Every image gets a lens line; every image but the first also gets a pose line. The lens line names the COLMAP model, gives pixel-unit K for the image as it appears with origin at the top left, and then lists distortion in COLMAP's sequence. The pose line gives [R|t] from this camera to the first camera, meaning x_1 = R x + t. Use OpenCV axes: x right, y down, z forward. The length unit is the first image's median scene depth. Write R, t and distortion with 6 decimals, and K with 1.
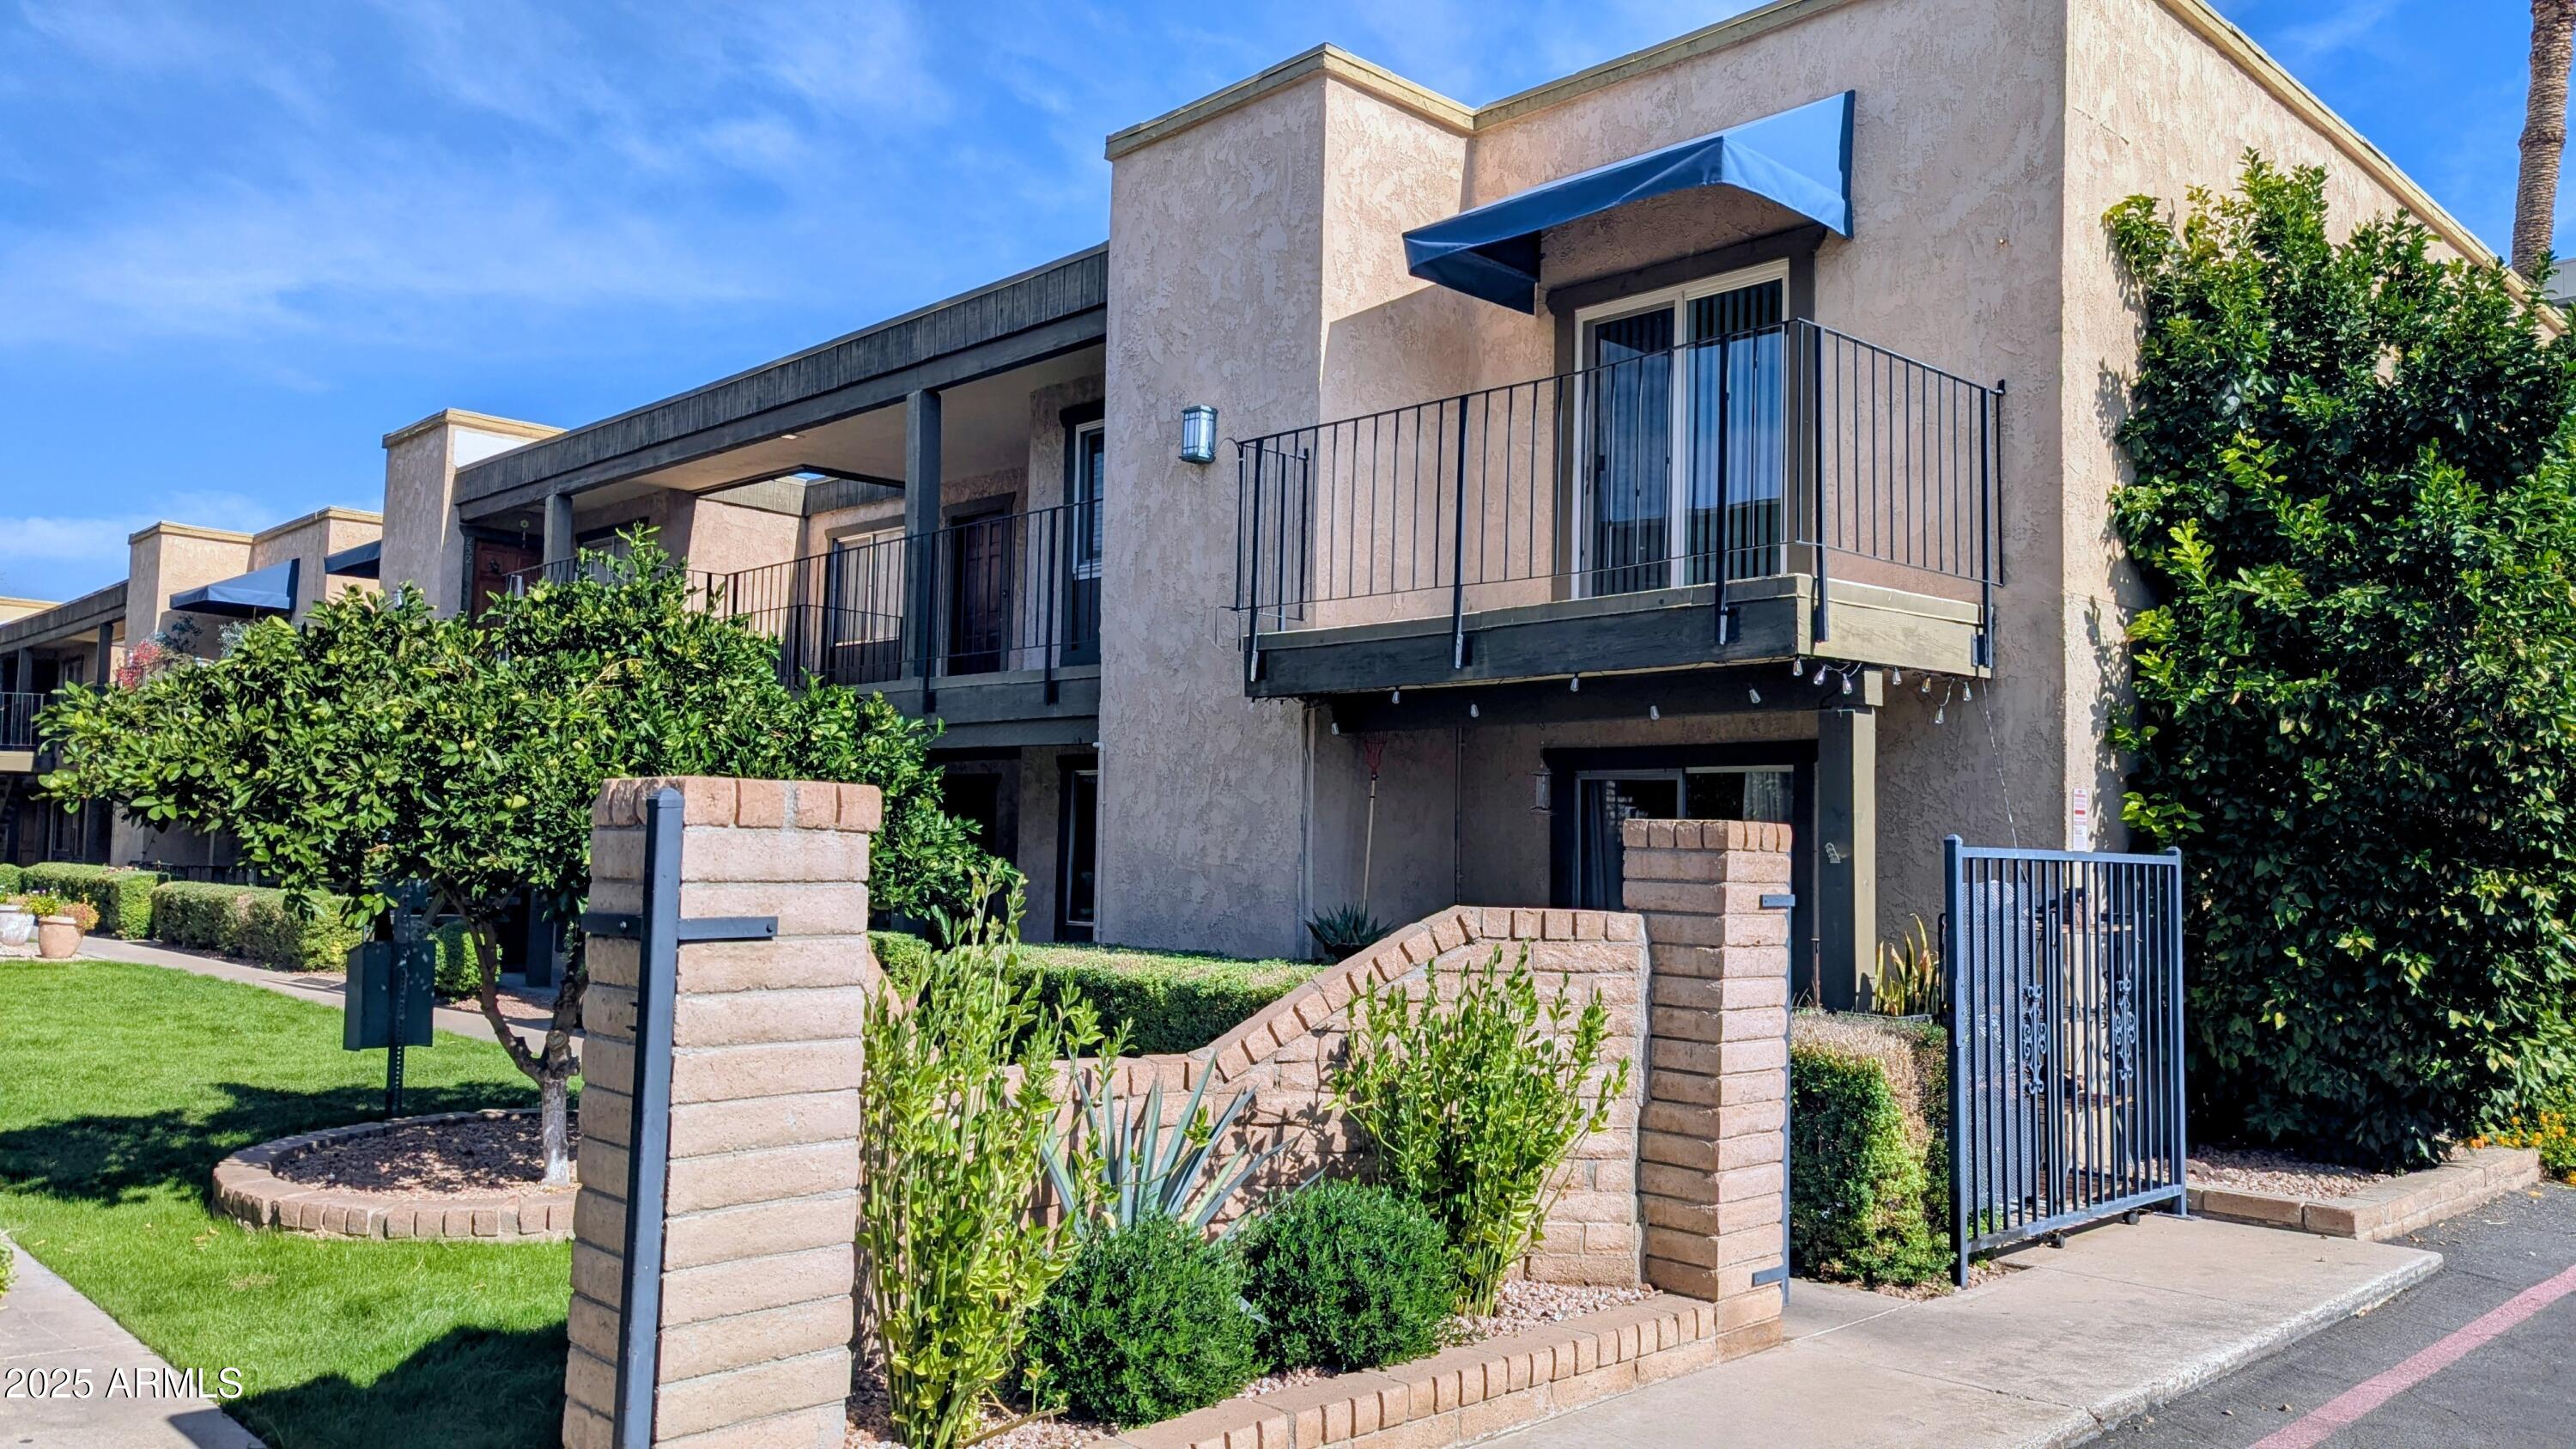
lens RADIAL K [[1854.1, 0, 1288.0], [0, 1854.1, 724.5], [0, 0, 1]] dist [0.053171, -0.049929]
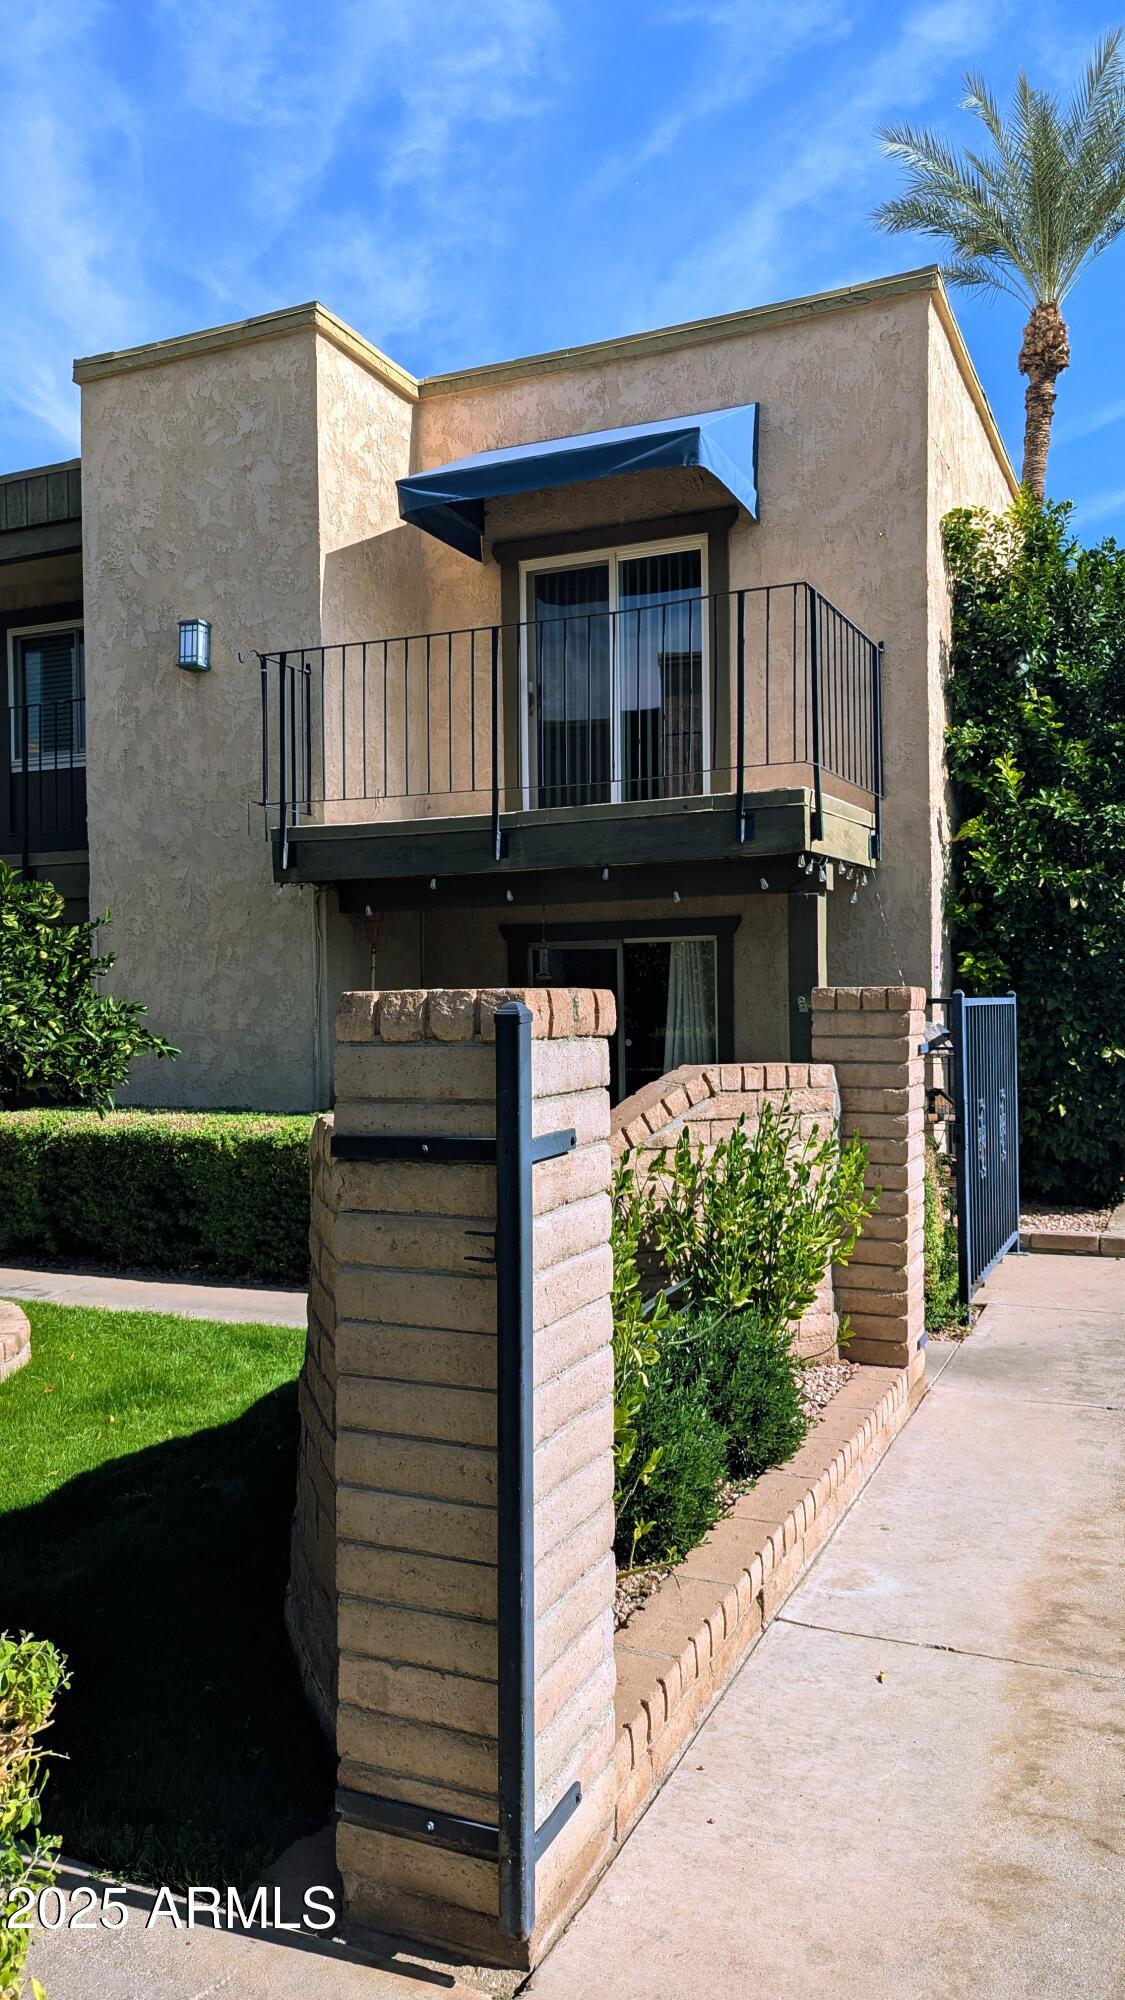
lens RADIAL K [[1439.3, 0, 557.5], [0, 1439.3, 985.5], [0, 0, 1]] dist [0.053171, -0.049929]
pose [[0.925976, -0.029529, 0.376427, -0.198289], [0.006323, 0.998010, 0.062735, -0.006445], [-0.377530, -0.055711, 0.924320, 0.113316]]
